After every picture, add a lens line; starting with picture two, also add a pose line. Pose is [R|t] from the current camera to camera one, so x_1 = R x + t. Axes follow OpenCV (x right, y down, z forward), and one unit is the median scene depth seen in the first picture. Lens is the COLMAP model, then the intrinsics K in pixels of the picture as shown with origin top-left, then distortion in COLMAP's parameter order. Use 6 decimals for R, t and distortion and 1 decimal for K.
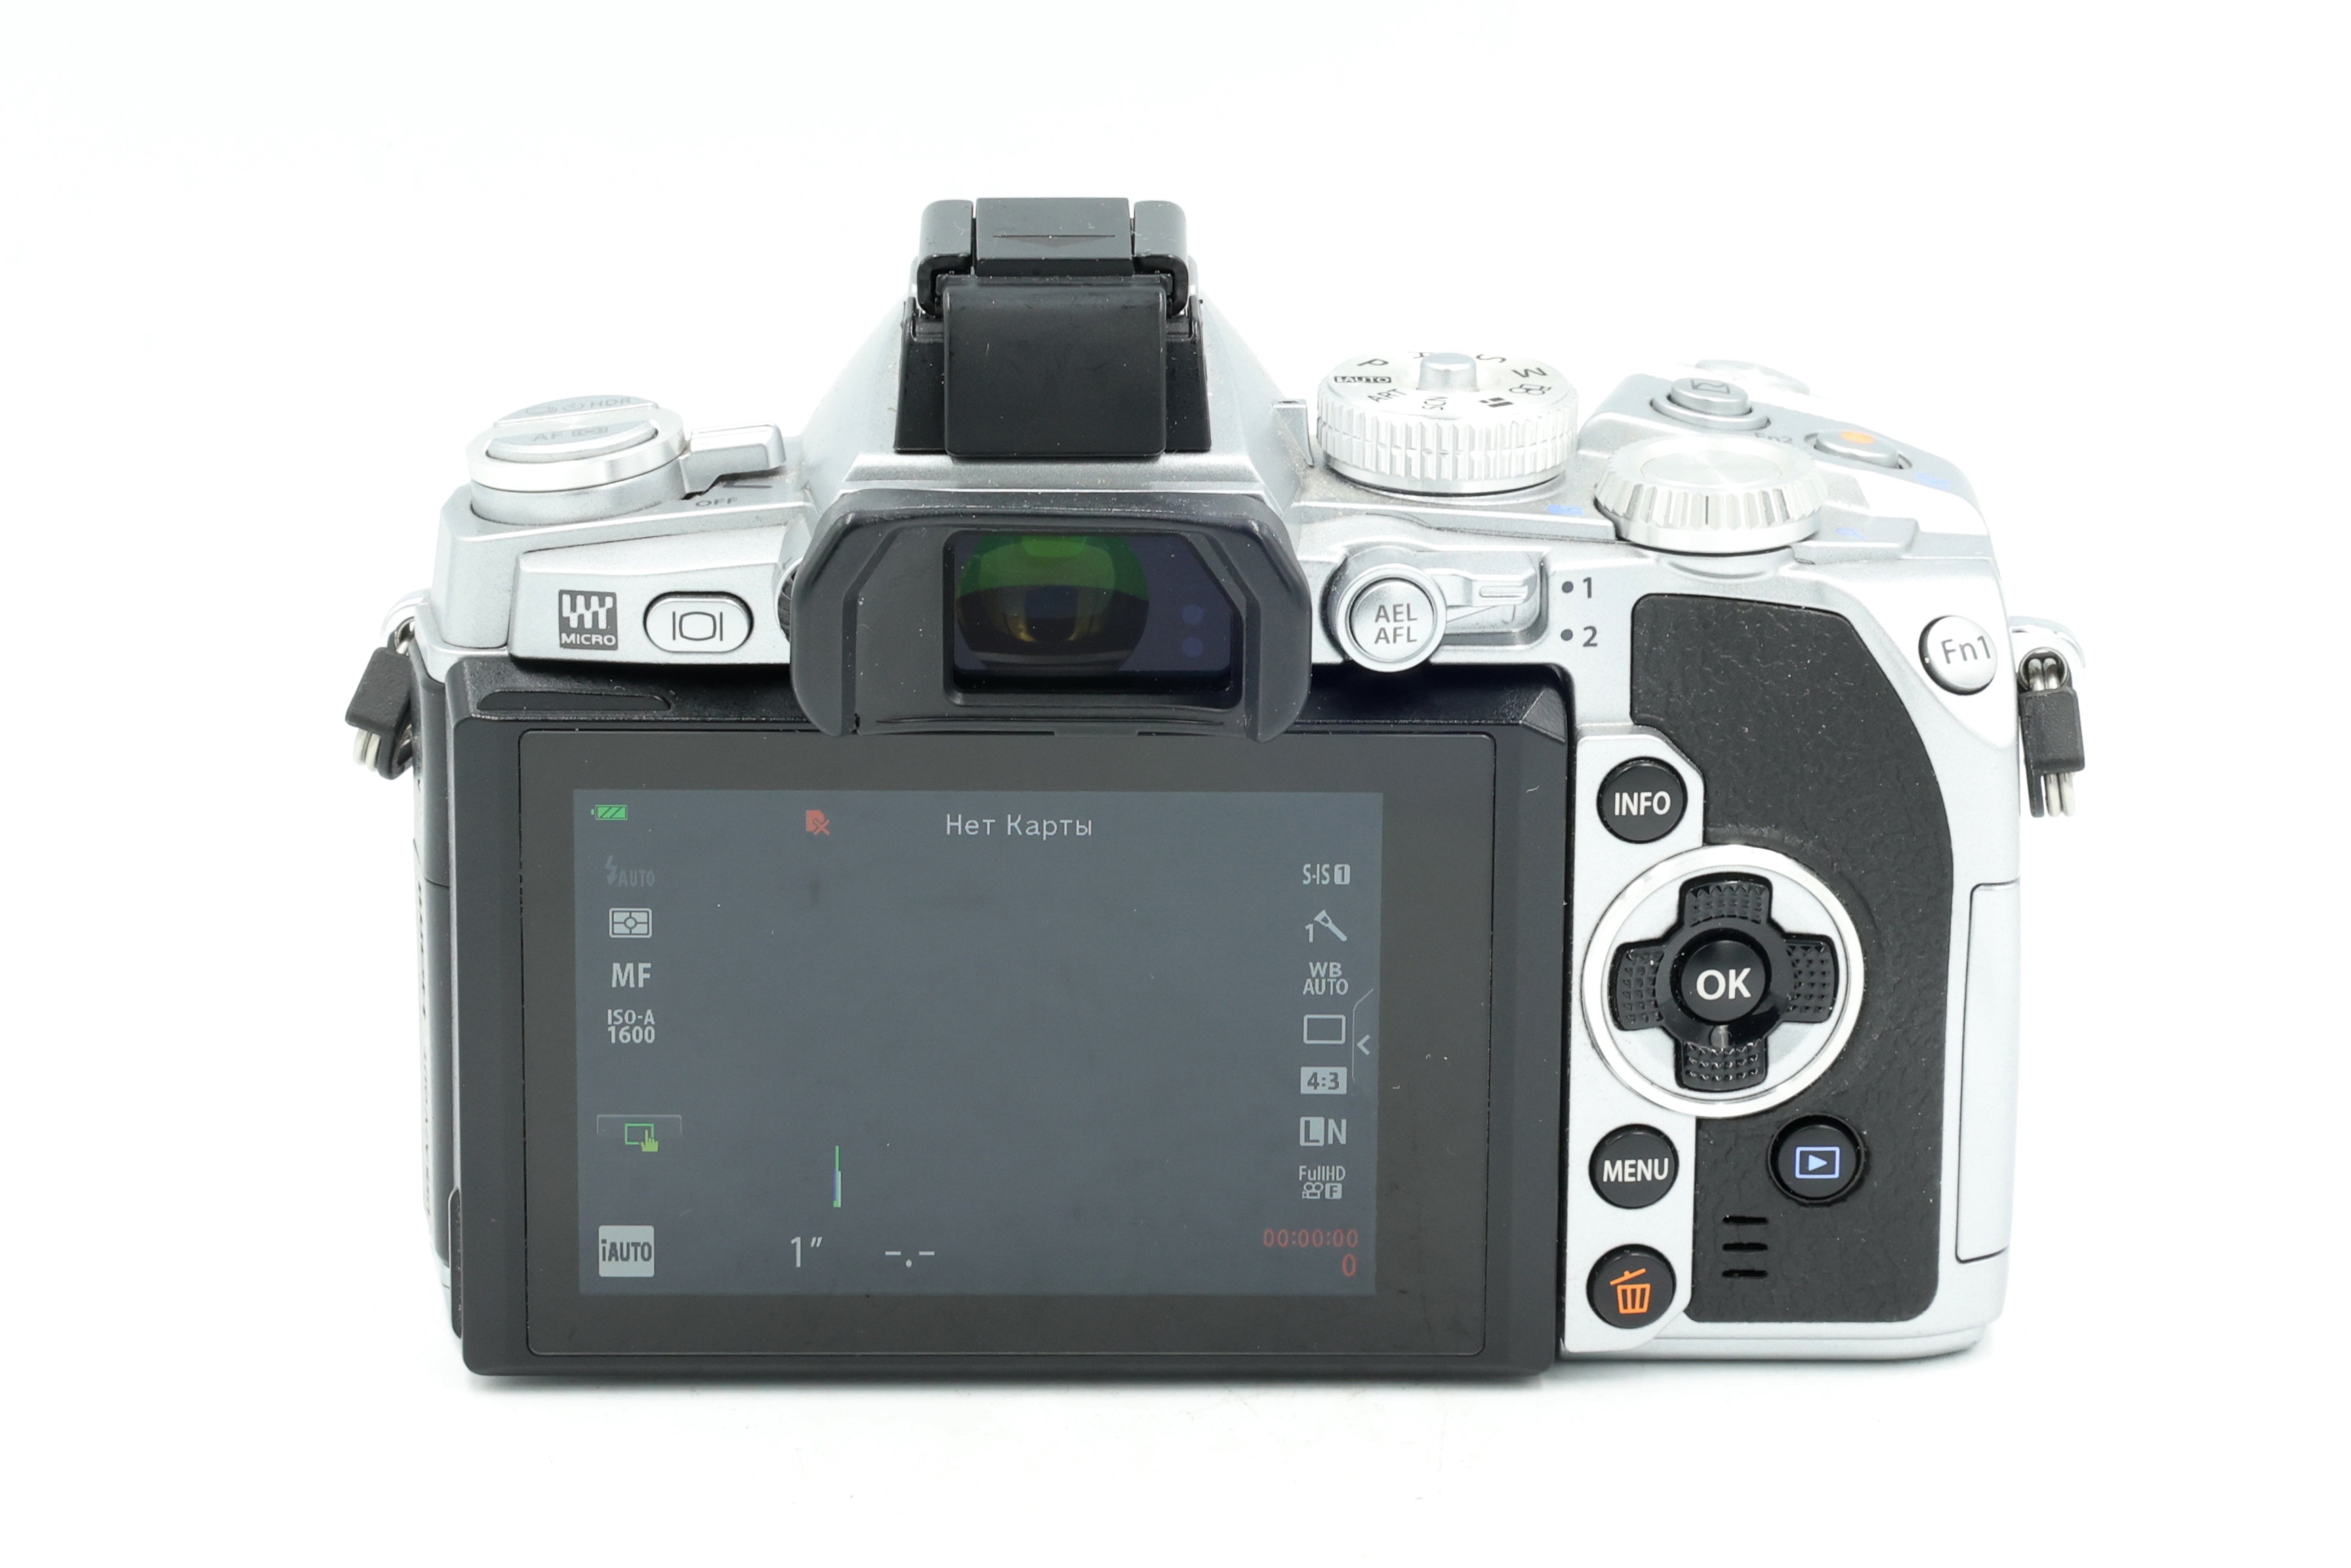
lens RADIAL K [[8247.3, 0, 1175.5], [0, 8247.3, 784.0], [0, 0, 1]] dist [0.120927, 1.232287]
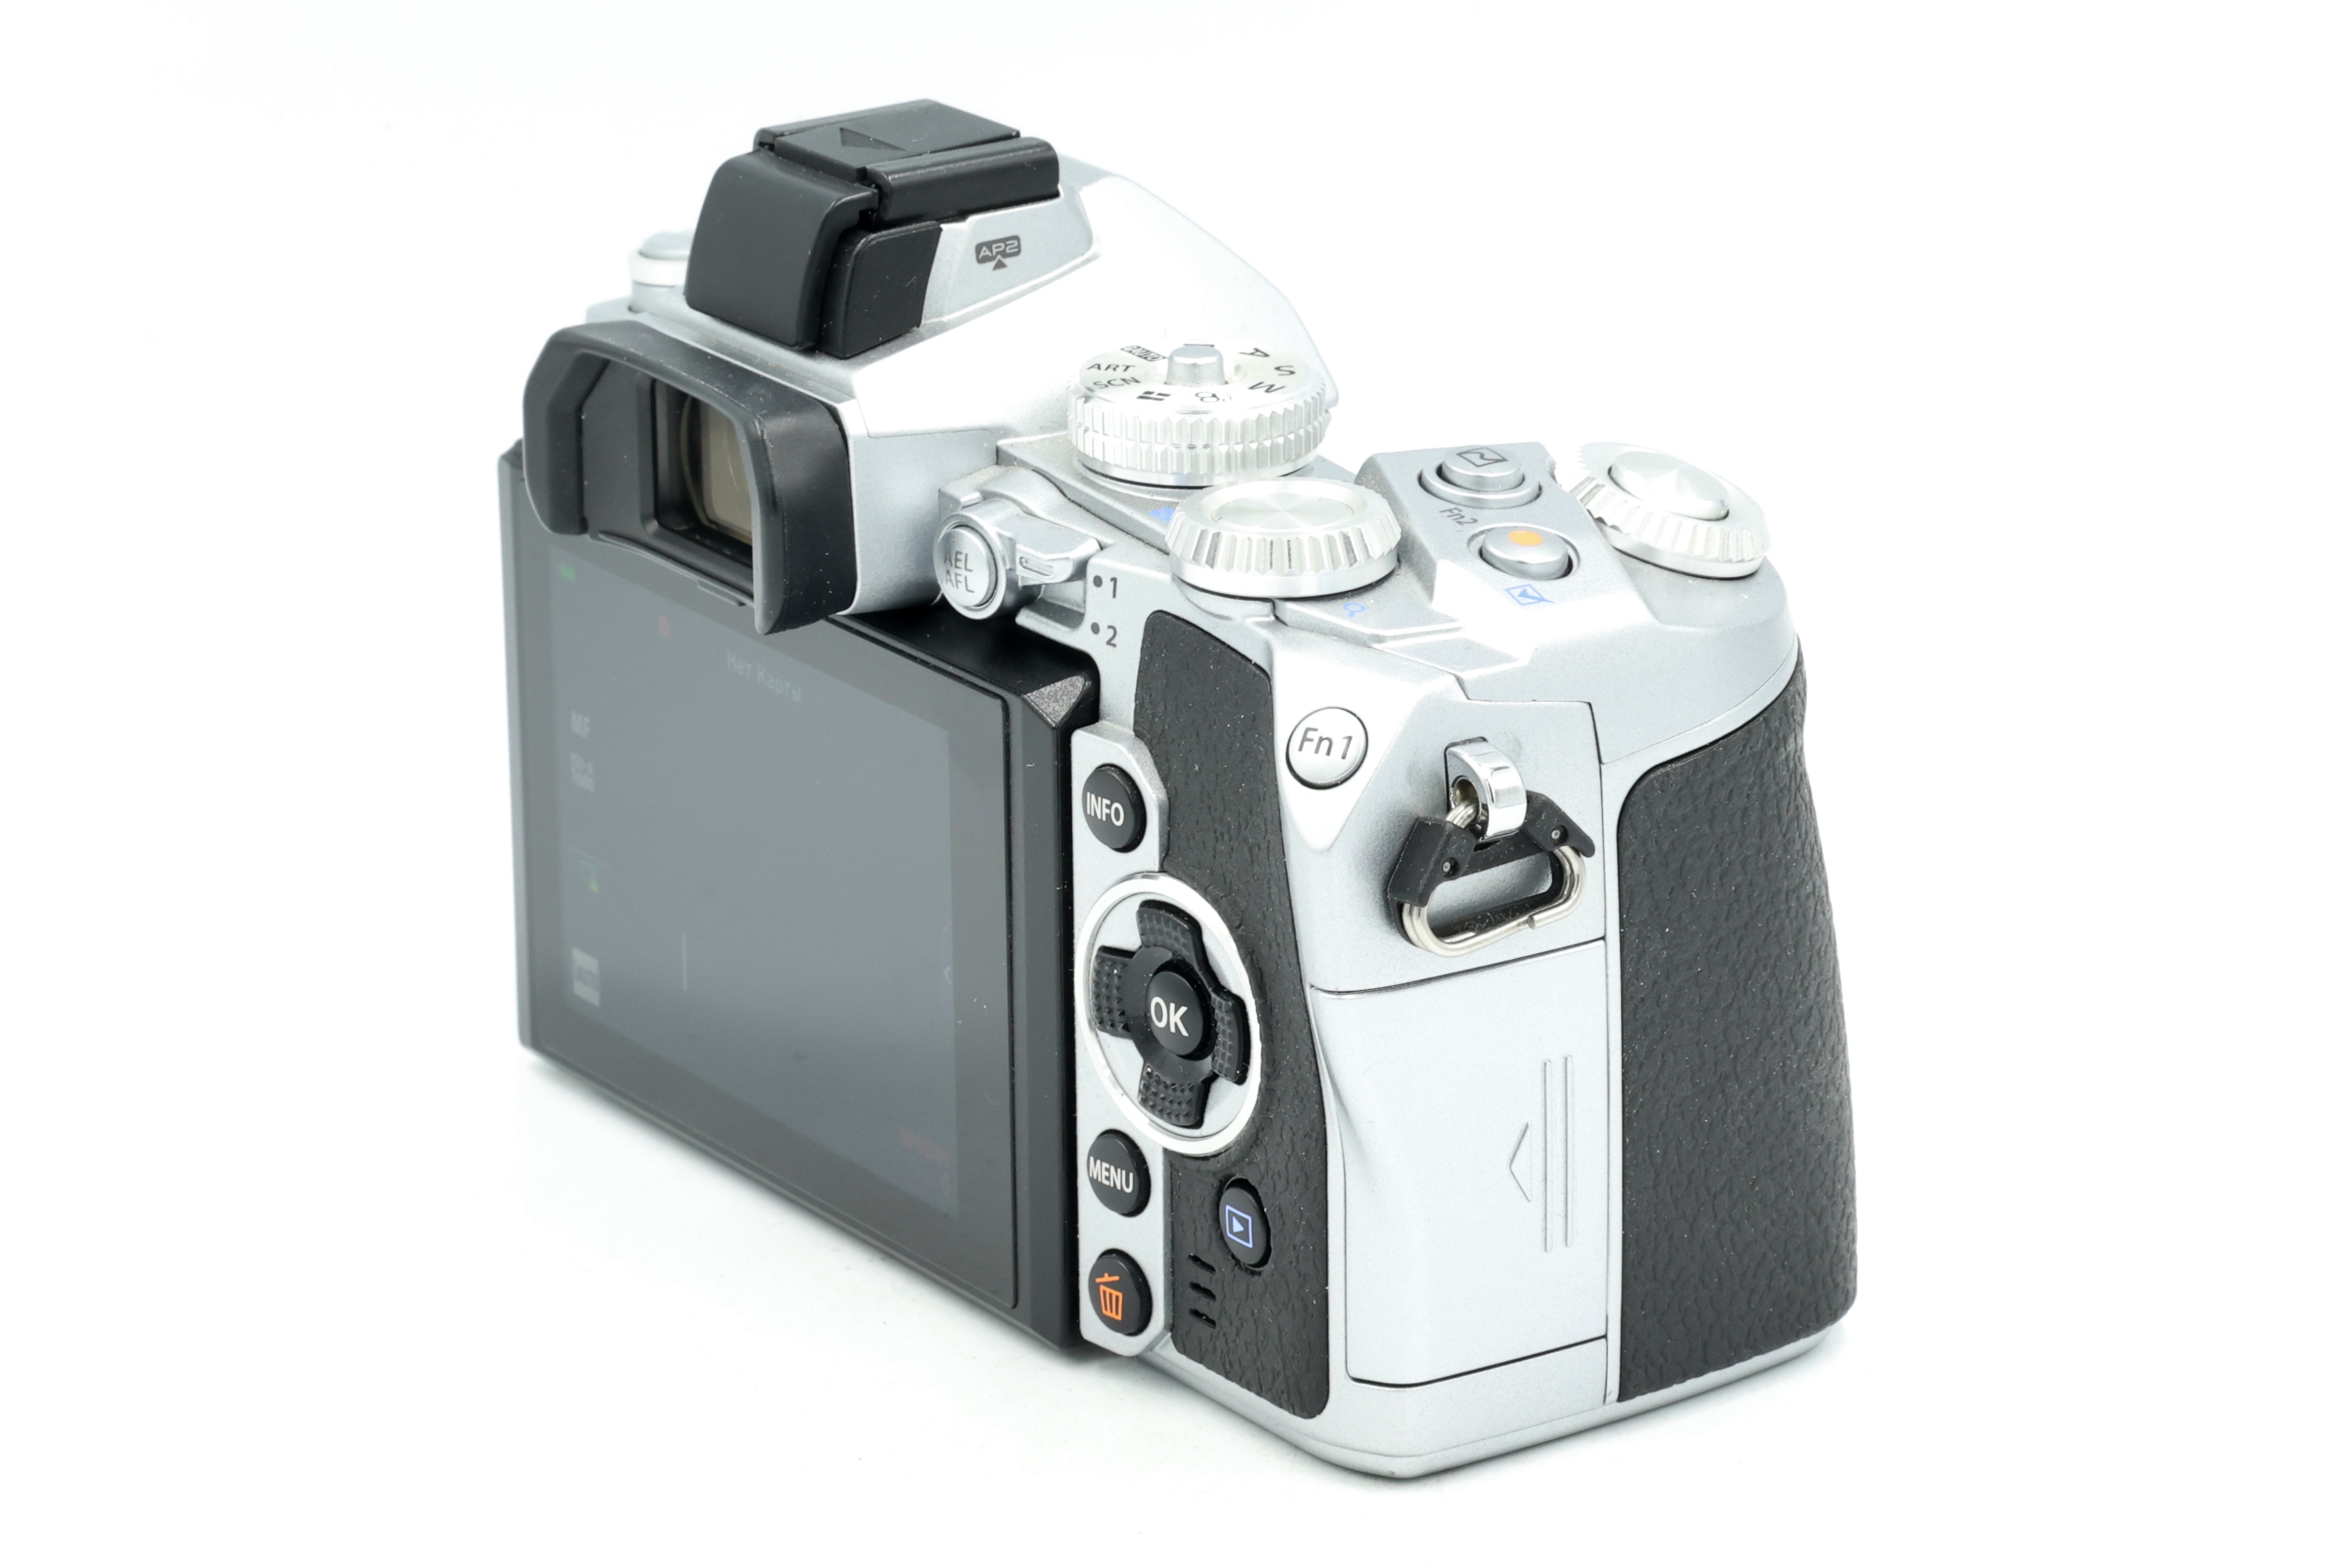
lens RADIAL K [[8233.5, 0, 1173.5], [0, 8233.5, 784.0], [0, 0, 1]] dist [0.120927, 1.232287]
pose [[0.566353, 0.256912, -0.783097, 0.836820], [-0.254577, 0.958240, 0.130256, -0.131940], [0.783859, 0.125587, 0.608106, 0.392544]]
